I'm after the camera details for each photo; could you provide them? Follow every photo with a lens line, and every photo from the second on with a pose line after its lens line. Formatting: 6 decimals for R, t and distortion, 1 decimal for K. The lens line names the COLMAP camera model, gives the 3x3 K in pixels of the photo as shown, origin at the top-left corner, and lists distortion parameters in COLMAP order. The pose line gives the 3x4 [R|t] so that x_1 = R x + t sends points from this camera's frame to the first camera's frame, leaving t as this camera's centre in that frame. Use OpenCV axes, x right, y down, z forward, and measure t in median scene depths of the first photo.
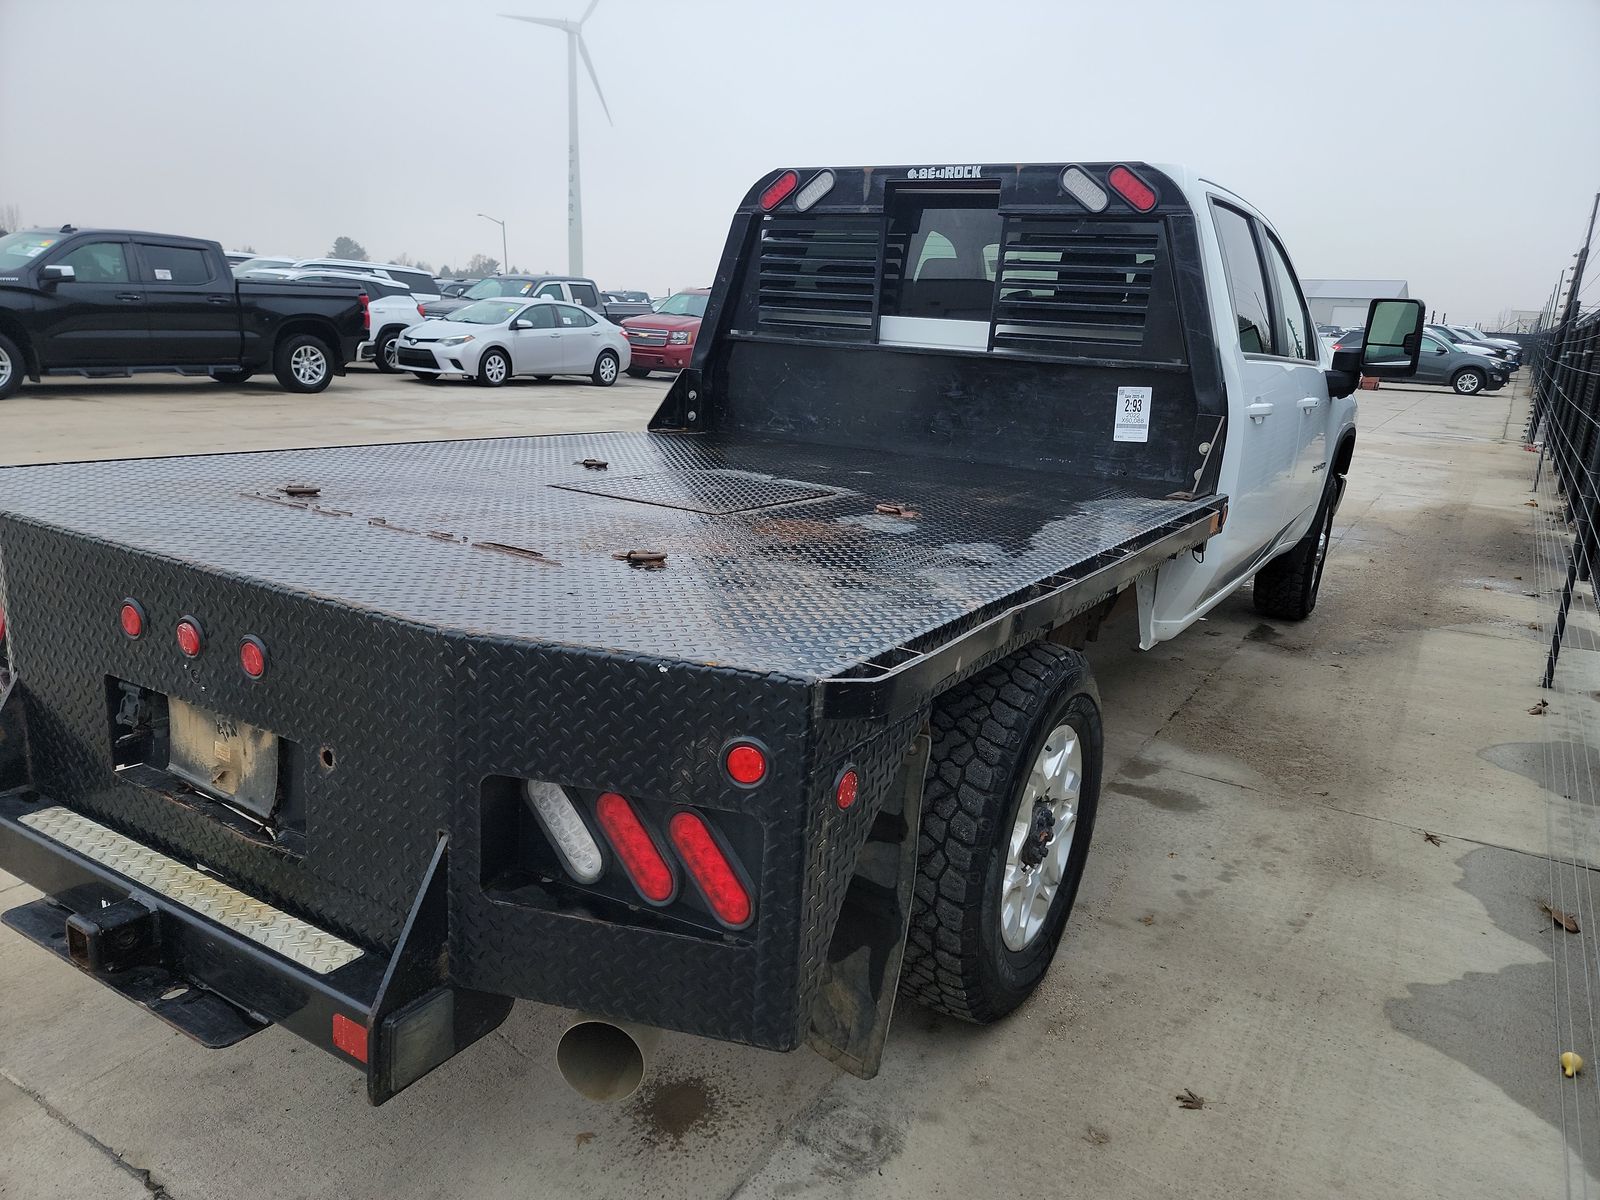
lens RADIAL K [[1123.4, 0, 792.2], [0, 1123.4, 606.7], [0, 0, 1]] dist [0.080220, -0.059947]
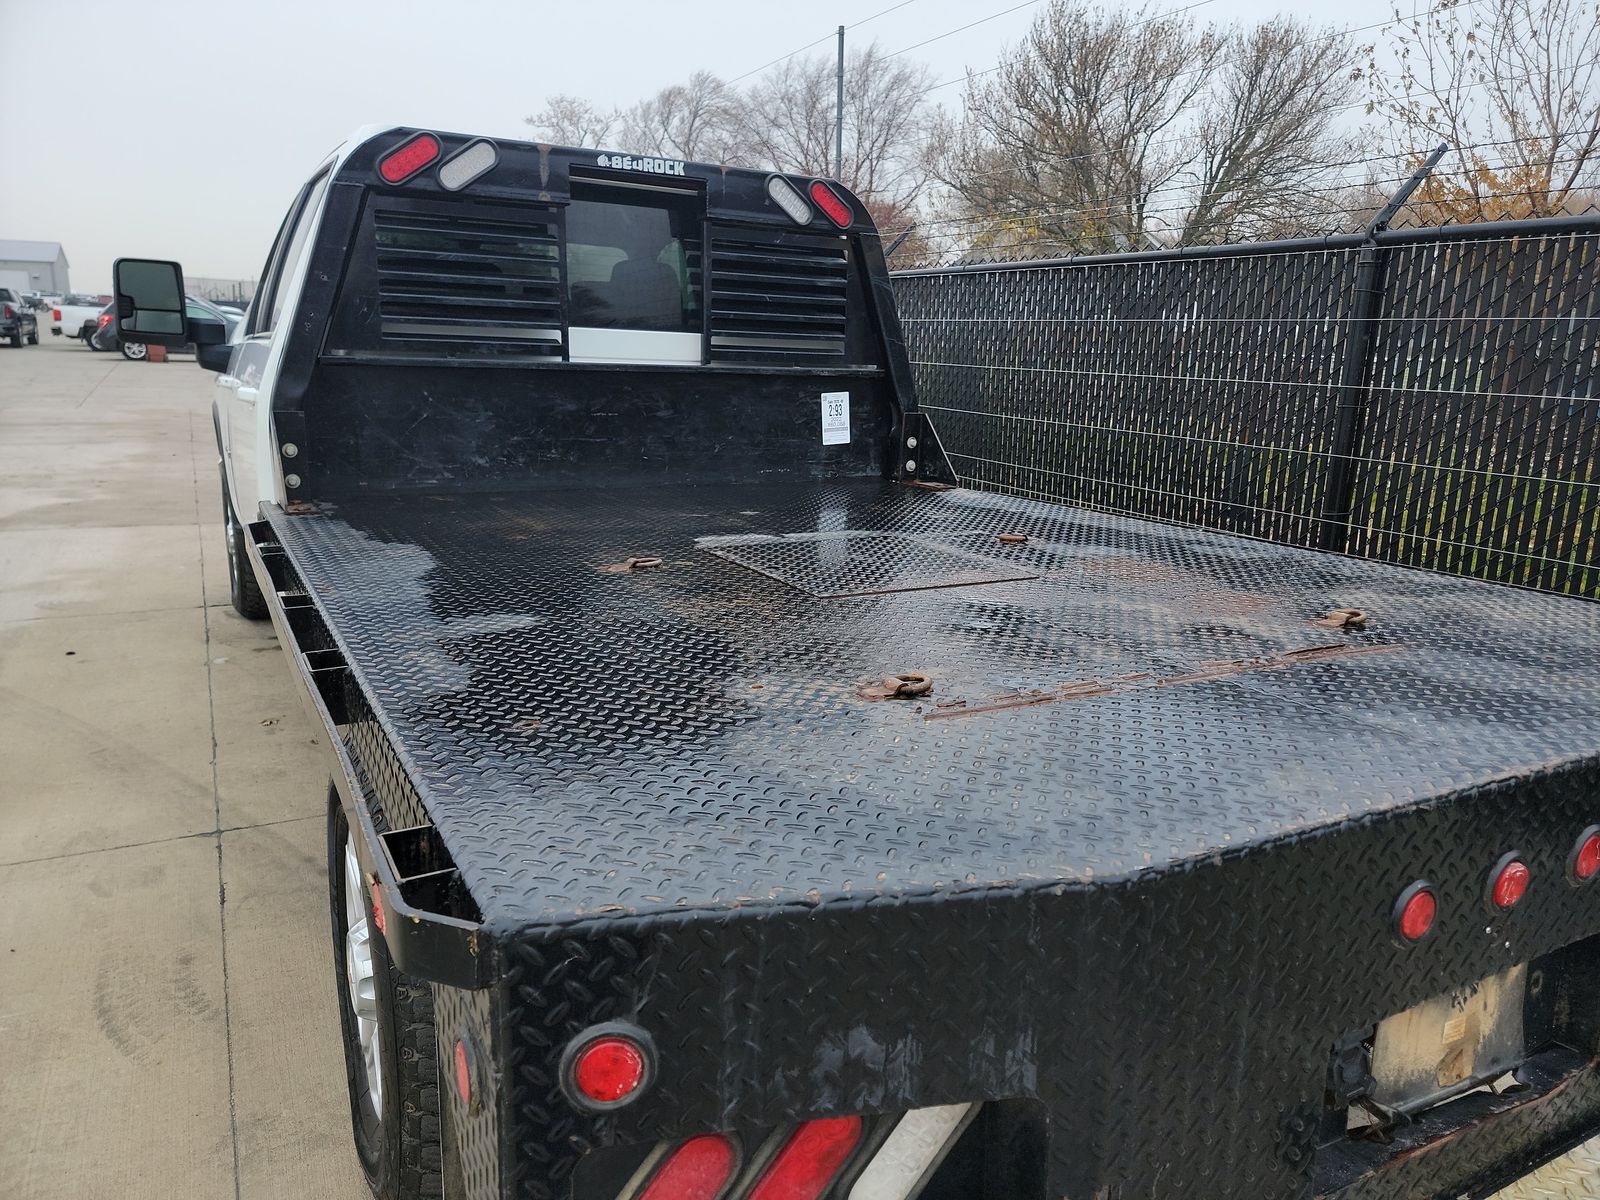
lens RADIAL K [[1118.9, 0, 818.1], [0, 1118.9, 598.5], [0, 0, 1]] dist [0.086795, -0.075312]
pose [[0.486780, -0.234606, 0.841431, -0.608410], [0.214646, 0.965851, 0.145121, -0.156724], [-0.846743, 0.109968, 0.520513, 0.467924]]
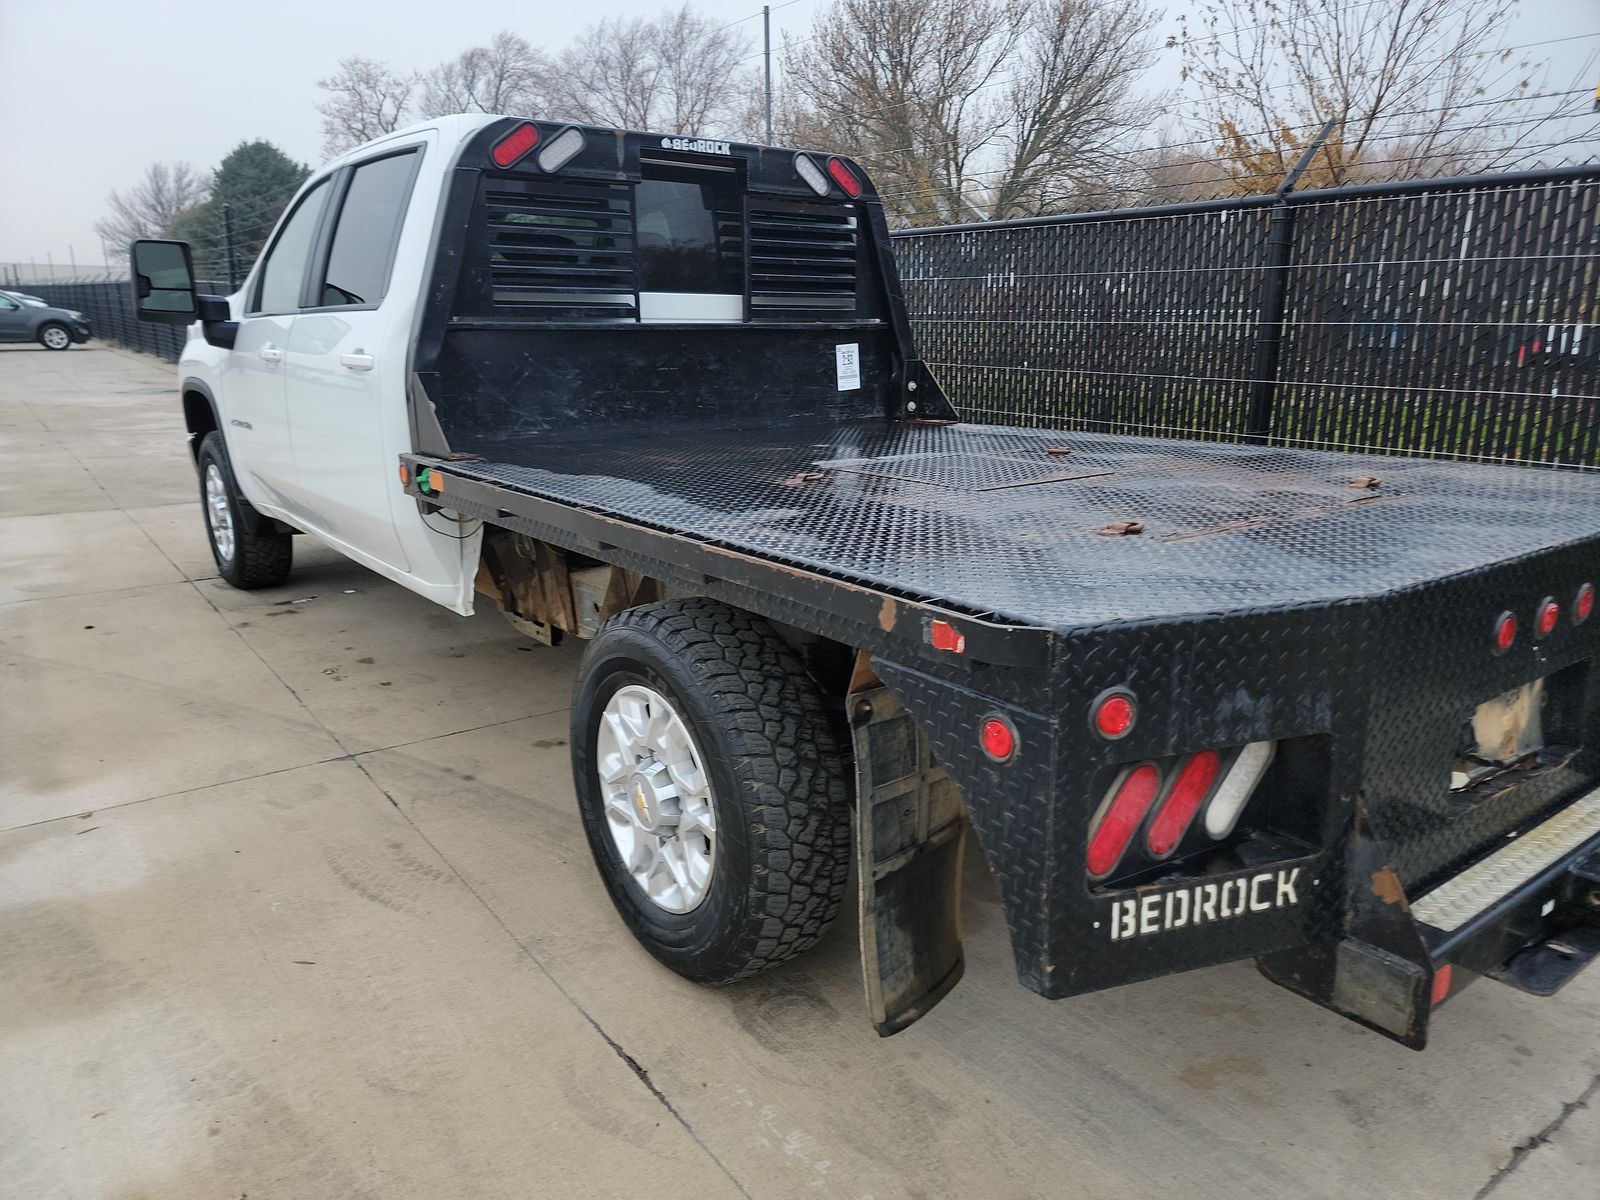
lens RADIAL K [[1123.4, 0, 792.2], [0, 1123.4, 606.7], [0, 0, 1]] dist [0.080220, -0.059947]
pose [[0.363270, -0.288039, 0.886041, -0.831912], [0.250871, 0.946126, 0.204717, -0.182134], [-0.897273, 0.147915, 0.415960, 0.568521]]
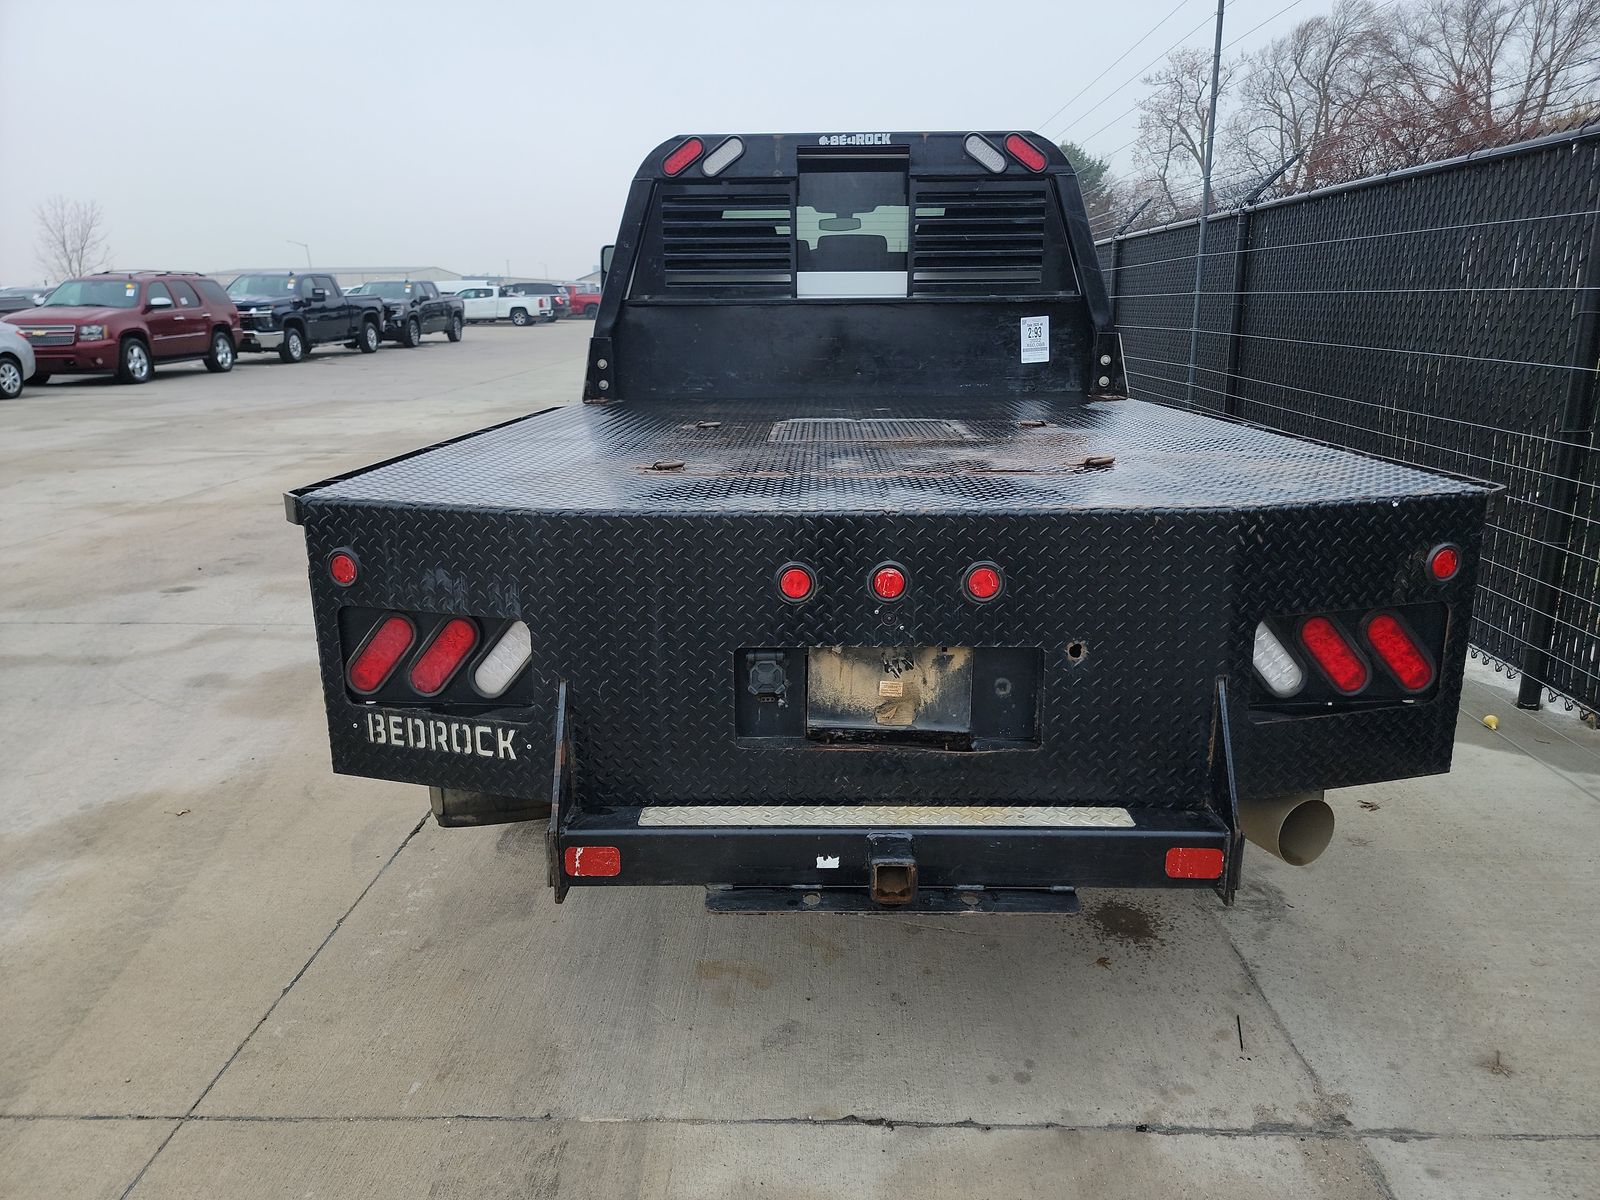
lens RADIAL K [[1125.4, 0, 798.1], [0, 1125.4, 593.5], [0, 0, 1]] dist [0.085776, -0.071911]
pose [[0.860831, -0.187755, 0.472988, -0.526733], [0.182169, 0.981550, 0.058085, -0.018445], [-0.475167, 0.036162, 0.879152, 0.057211]]
